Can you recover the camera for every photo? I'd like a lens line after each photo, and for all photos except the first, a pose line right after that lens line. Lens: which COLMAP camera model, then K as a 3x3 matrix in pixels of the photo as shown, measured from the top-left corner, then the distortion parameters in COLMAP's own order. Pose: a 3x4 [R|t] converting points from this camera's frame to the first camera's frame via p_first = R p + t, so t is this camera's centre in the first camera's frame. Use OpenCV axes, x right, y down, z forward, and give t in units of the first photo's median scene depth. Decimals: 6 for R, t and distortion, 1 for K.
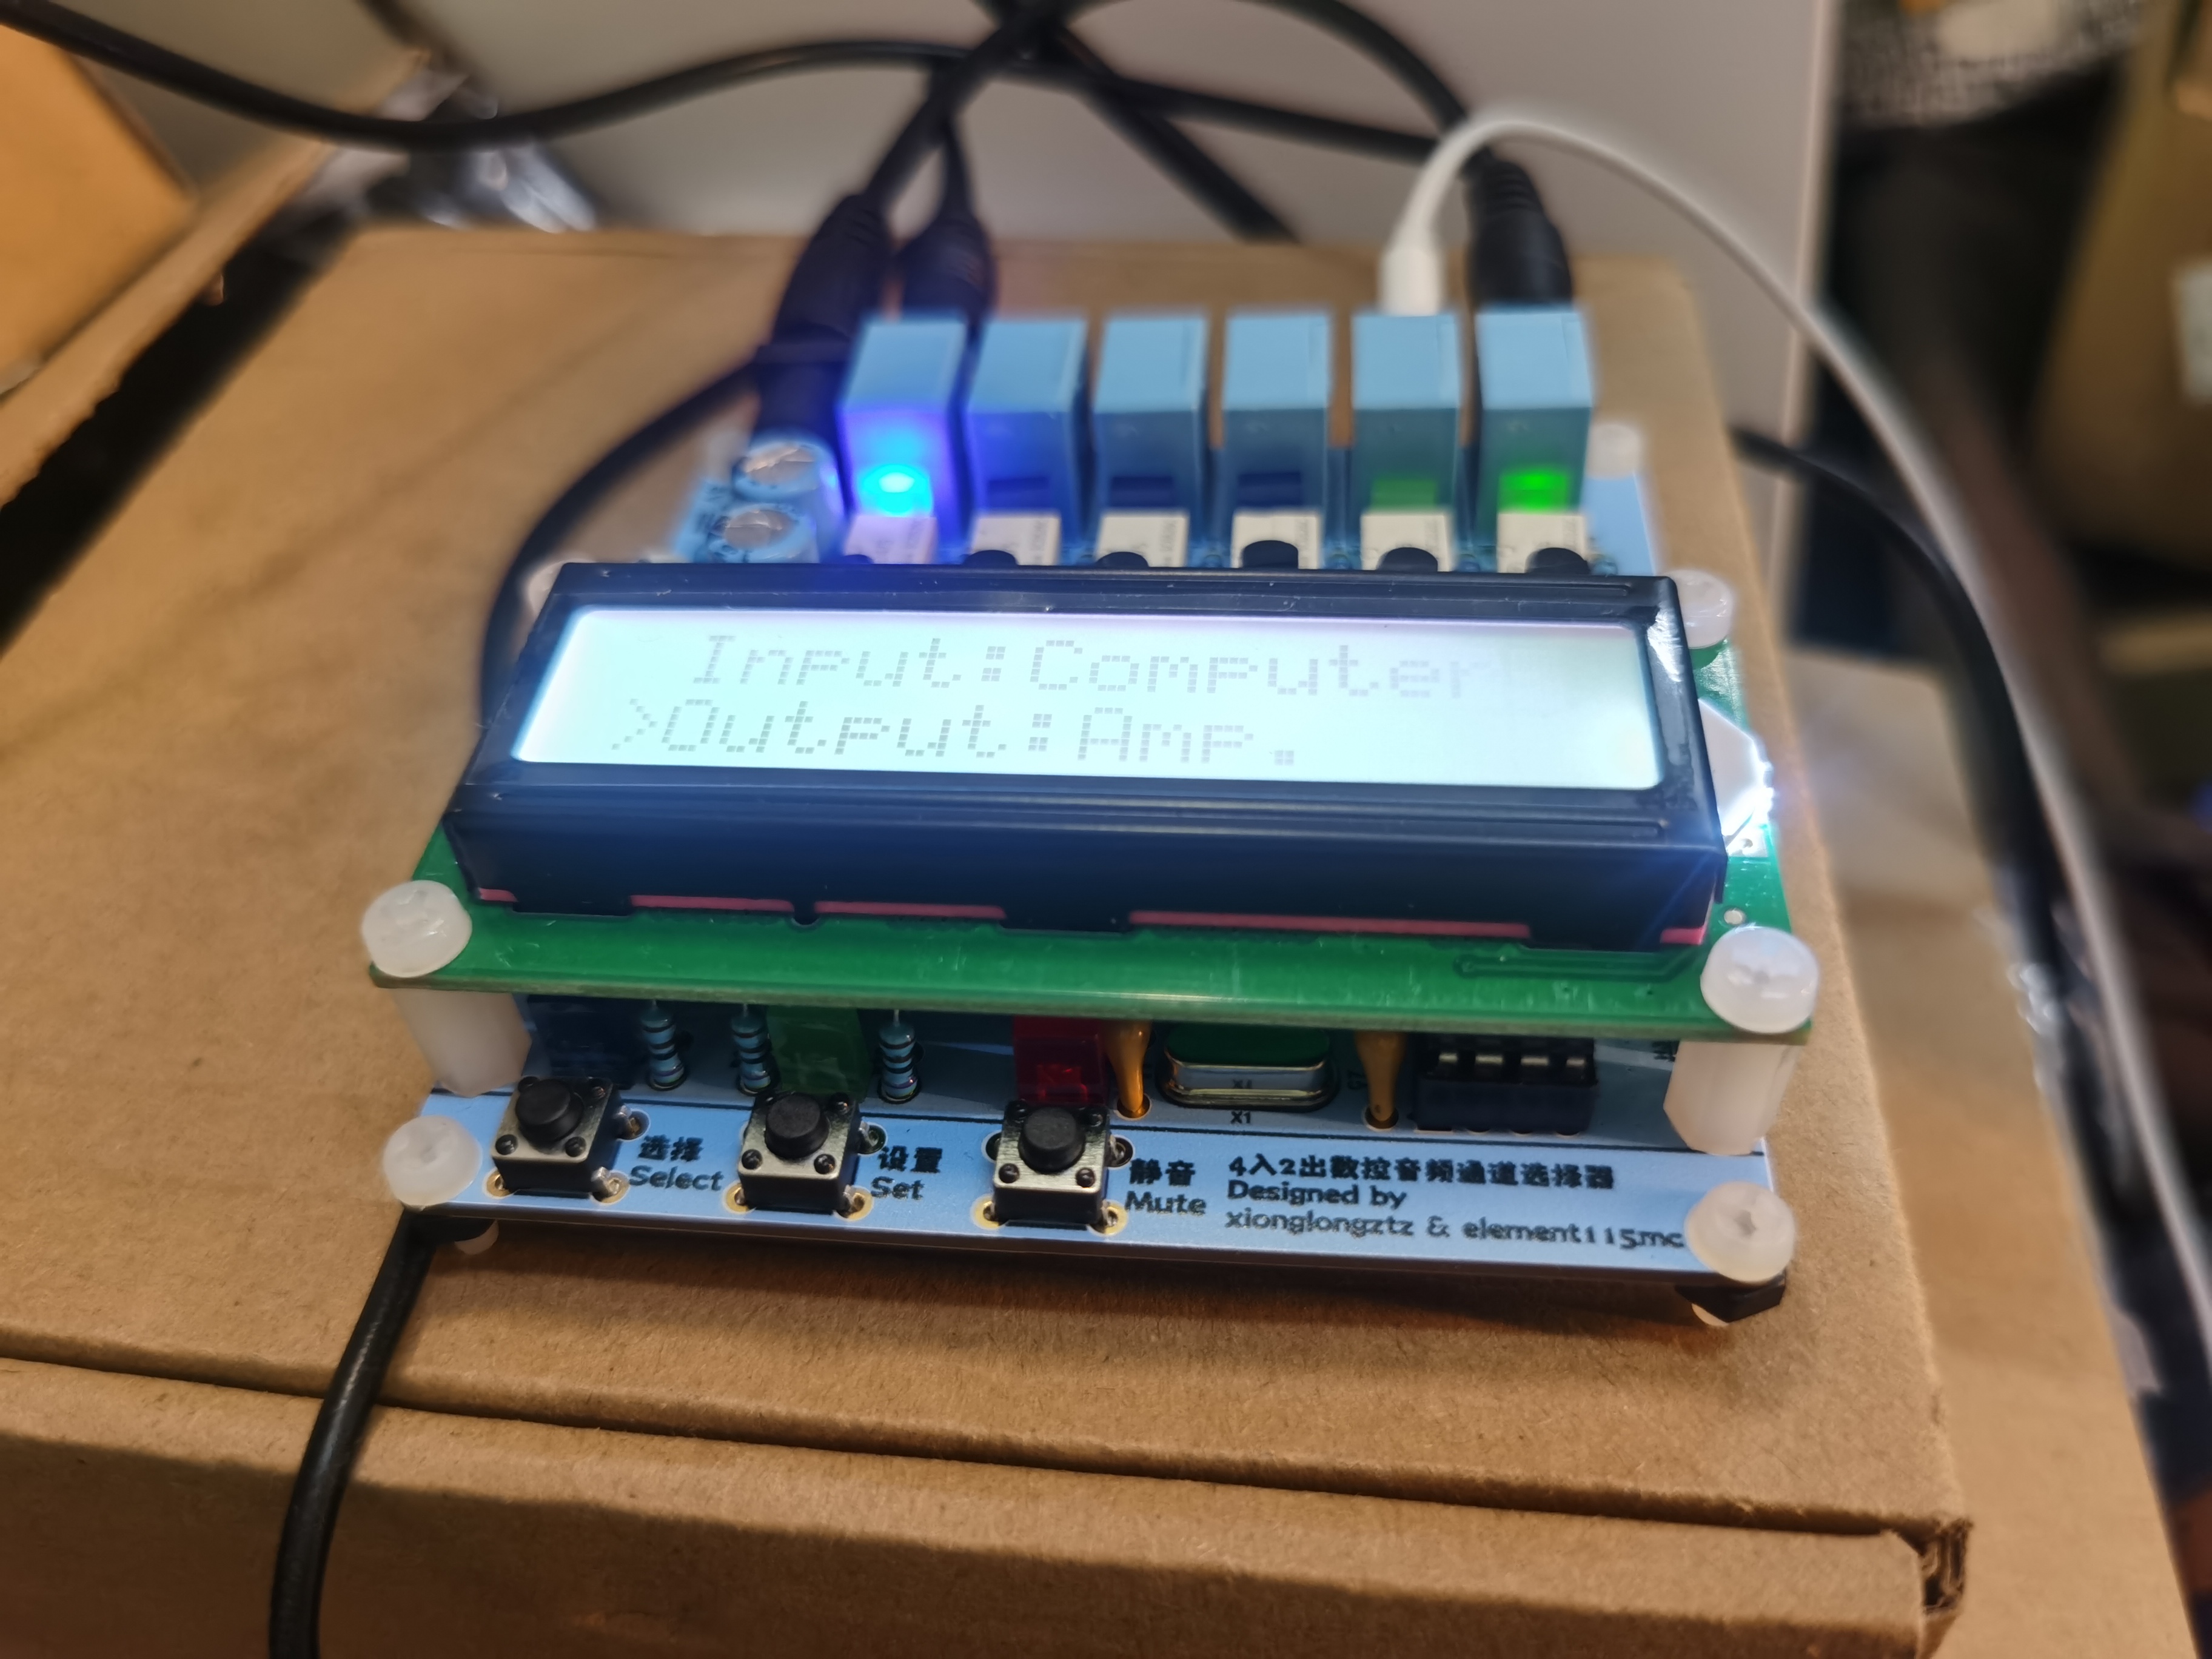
lens RADIAL K [[1745.0, 0, 1106.0], [0, 1745.0, 829.5], [0, 0, 1]] dist [-0.059481, 0.009207]
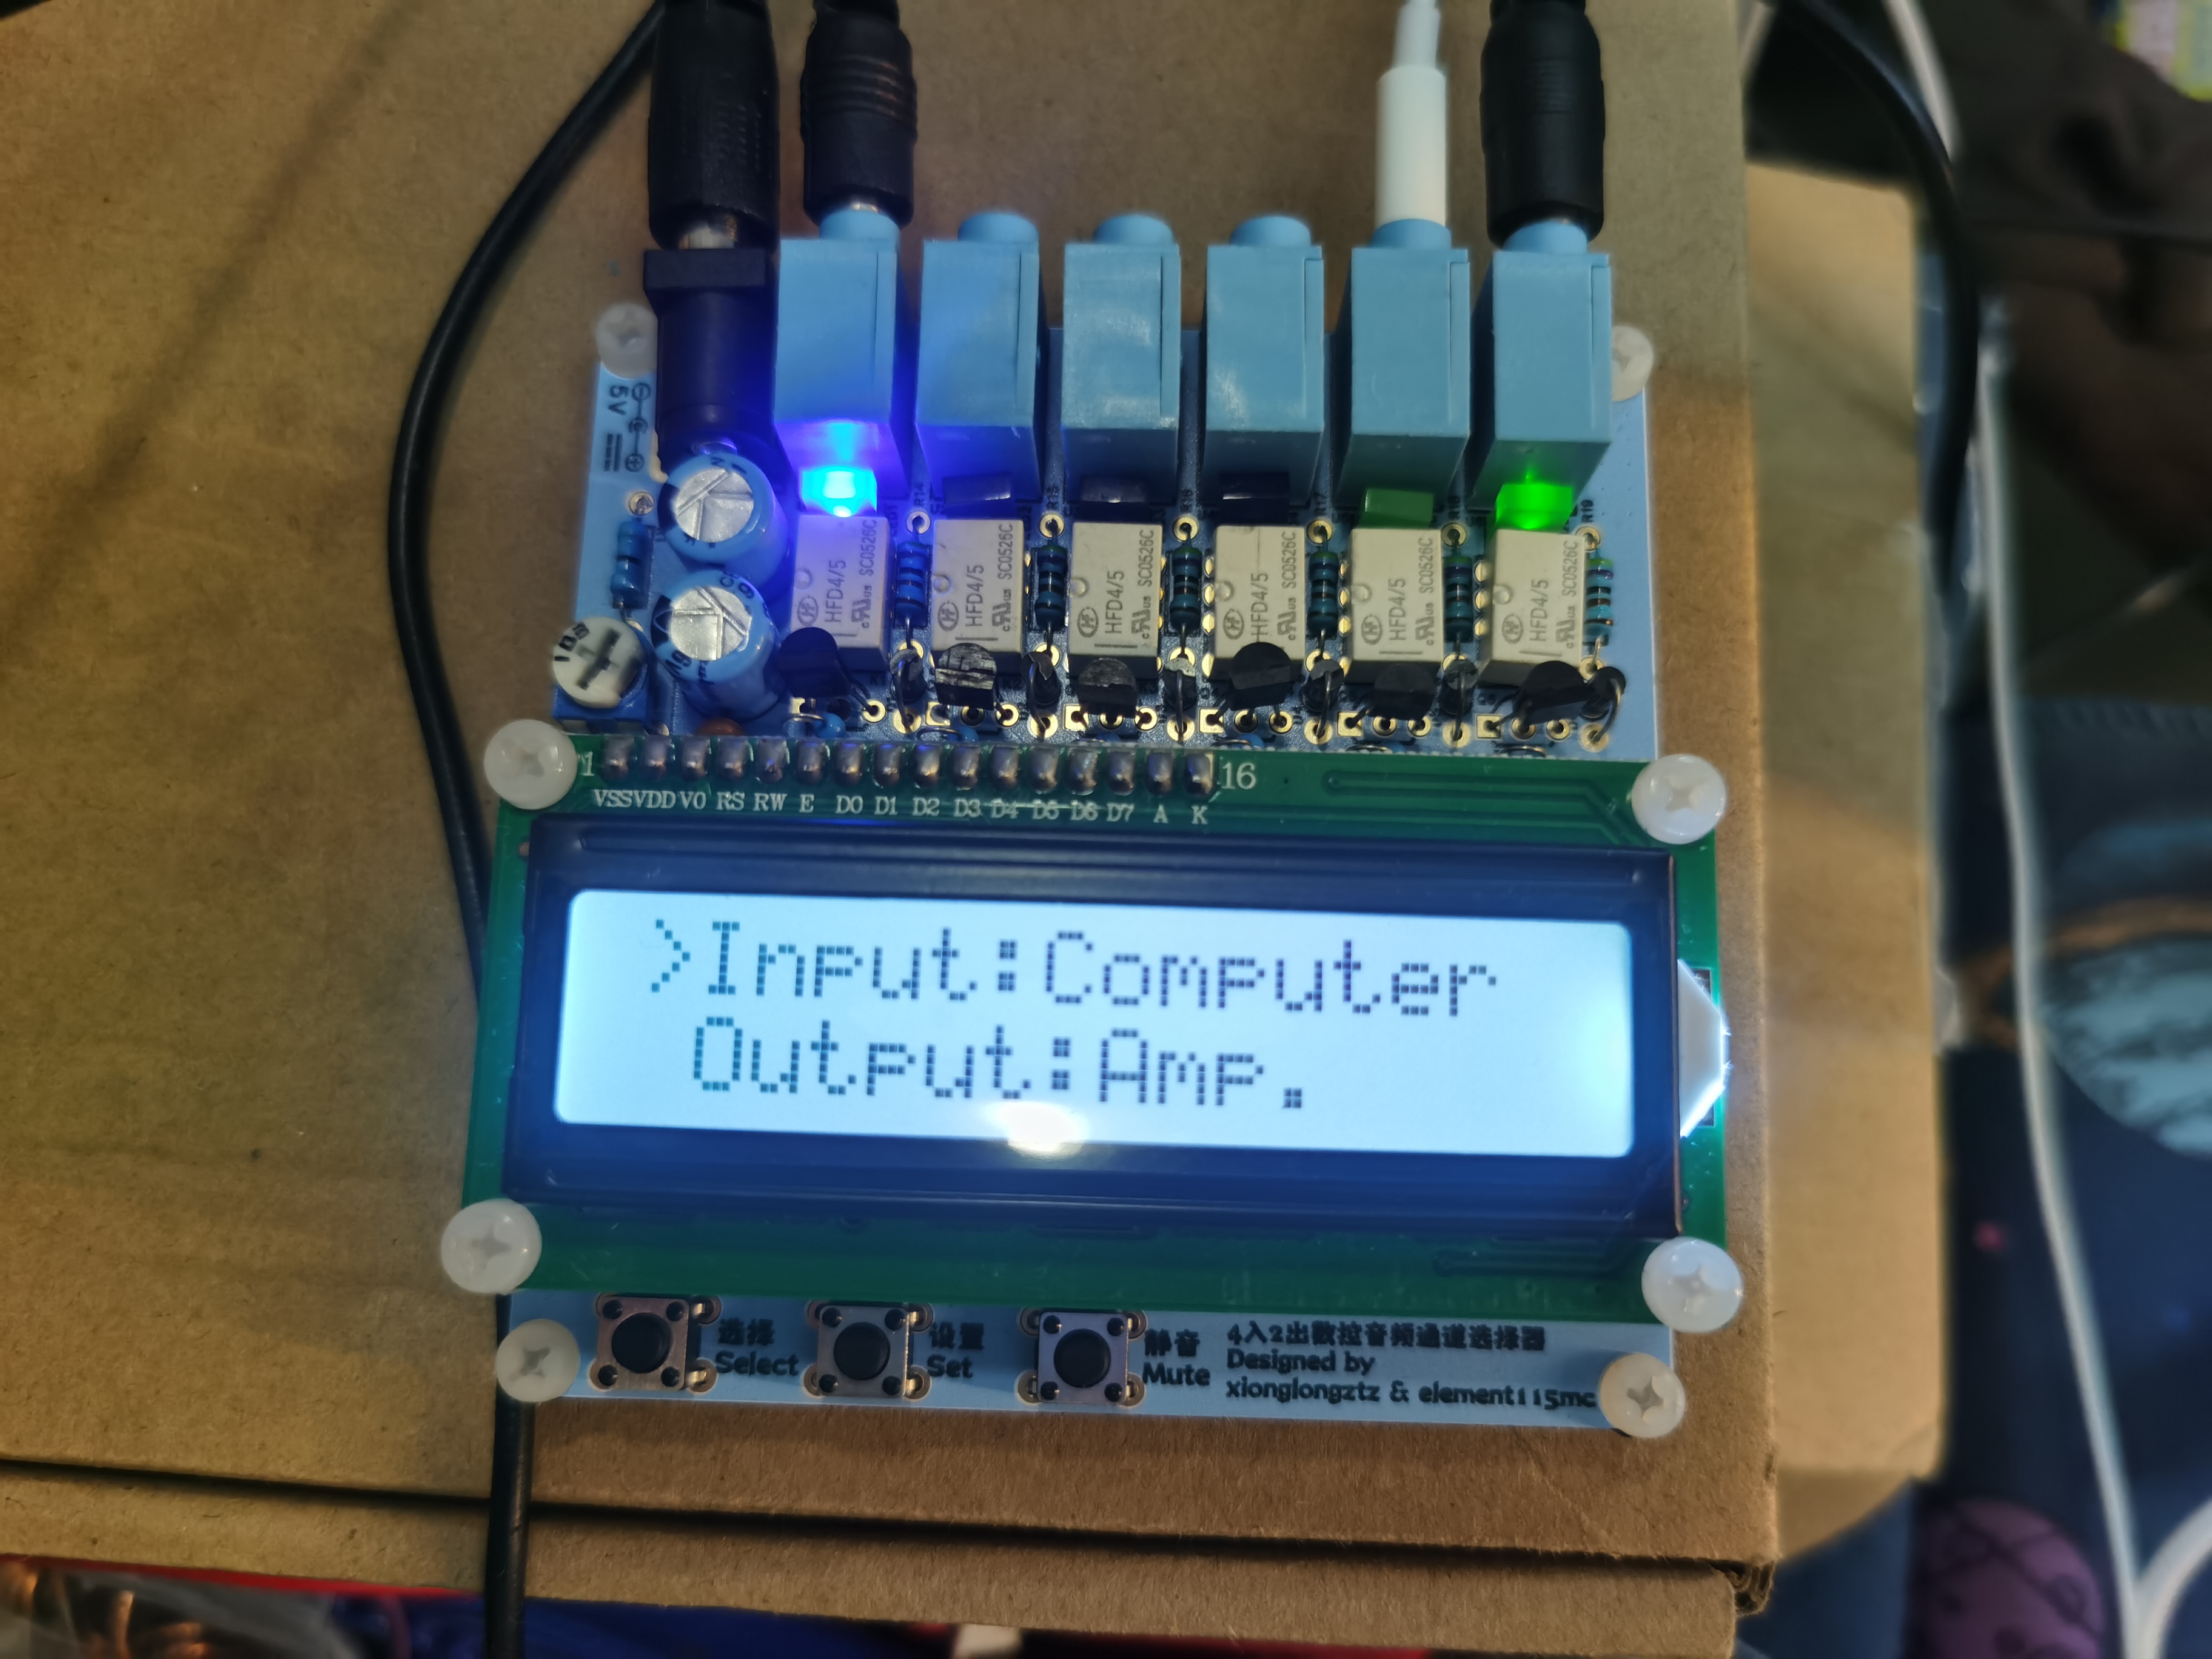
lens RADIAL K [[1724.3, 0, 1106.0], [0, 1724.3, 829.5], [0, 0, 1]] dist [-0.030518, -0.005477]
pose [[0.996455, -0.052381, 0.065831, -0.072202], [0.009729, 0.849010, 0.528288, -0.728703], [-0.083563, -0.525775, 0.846509, 0.193053]]
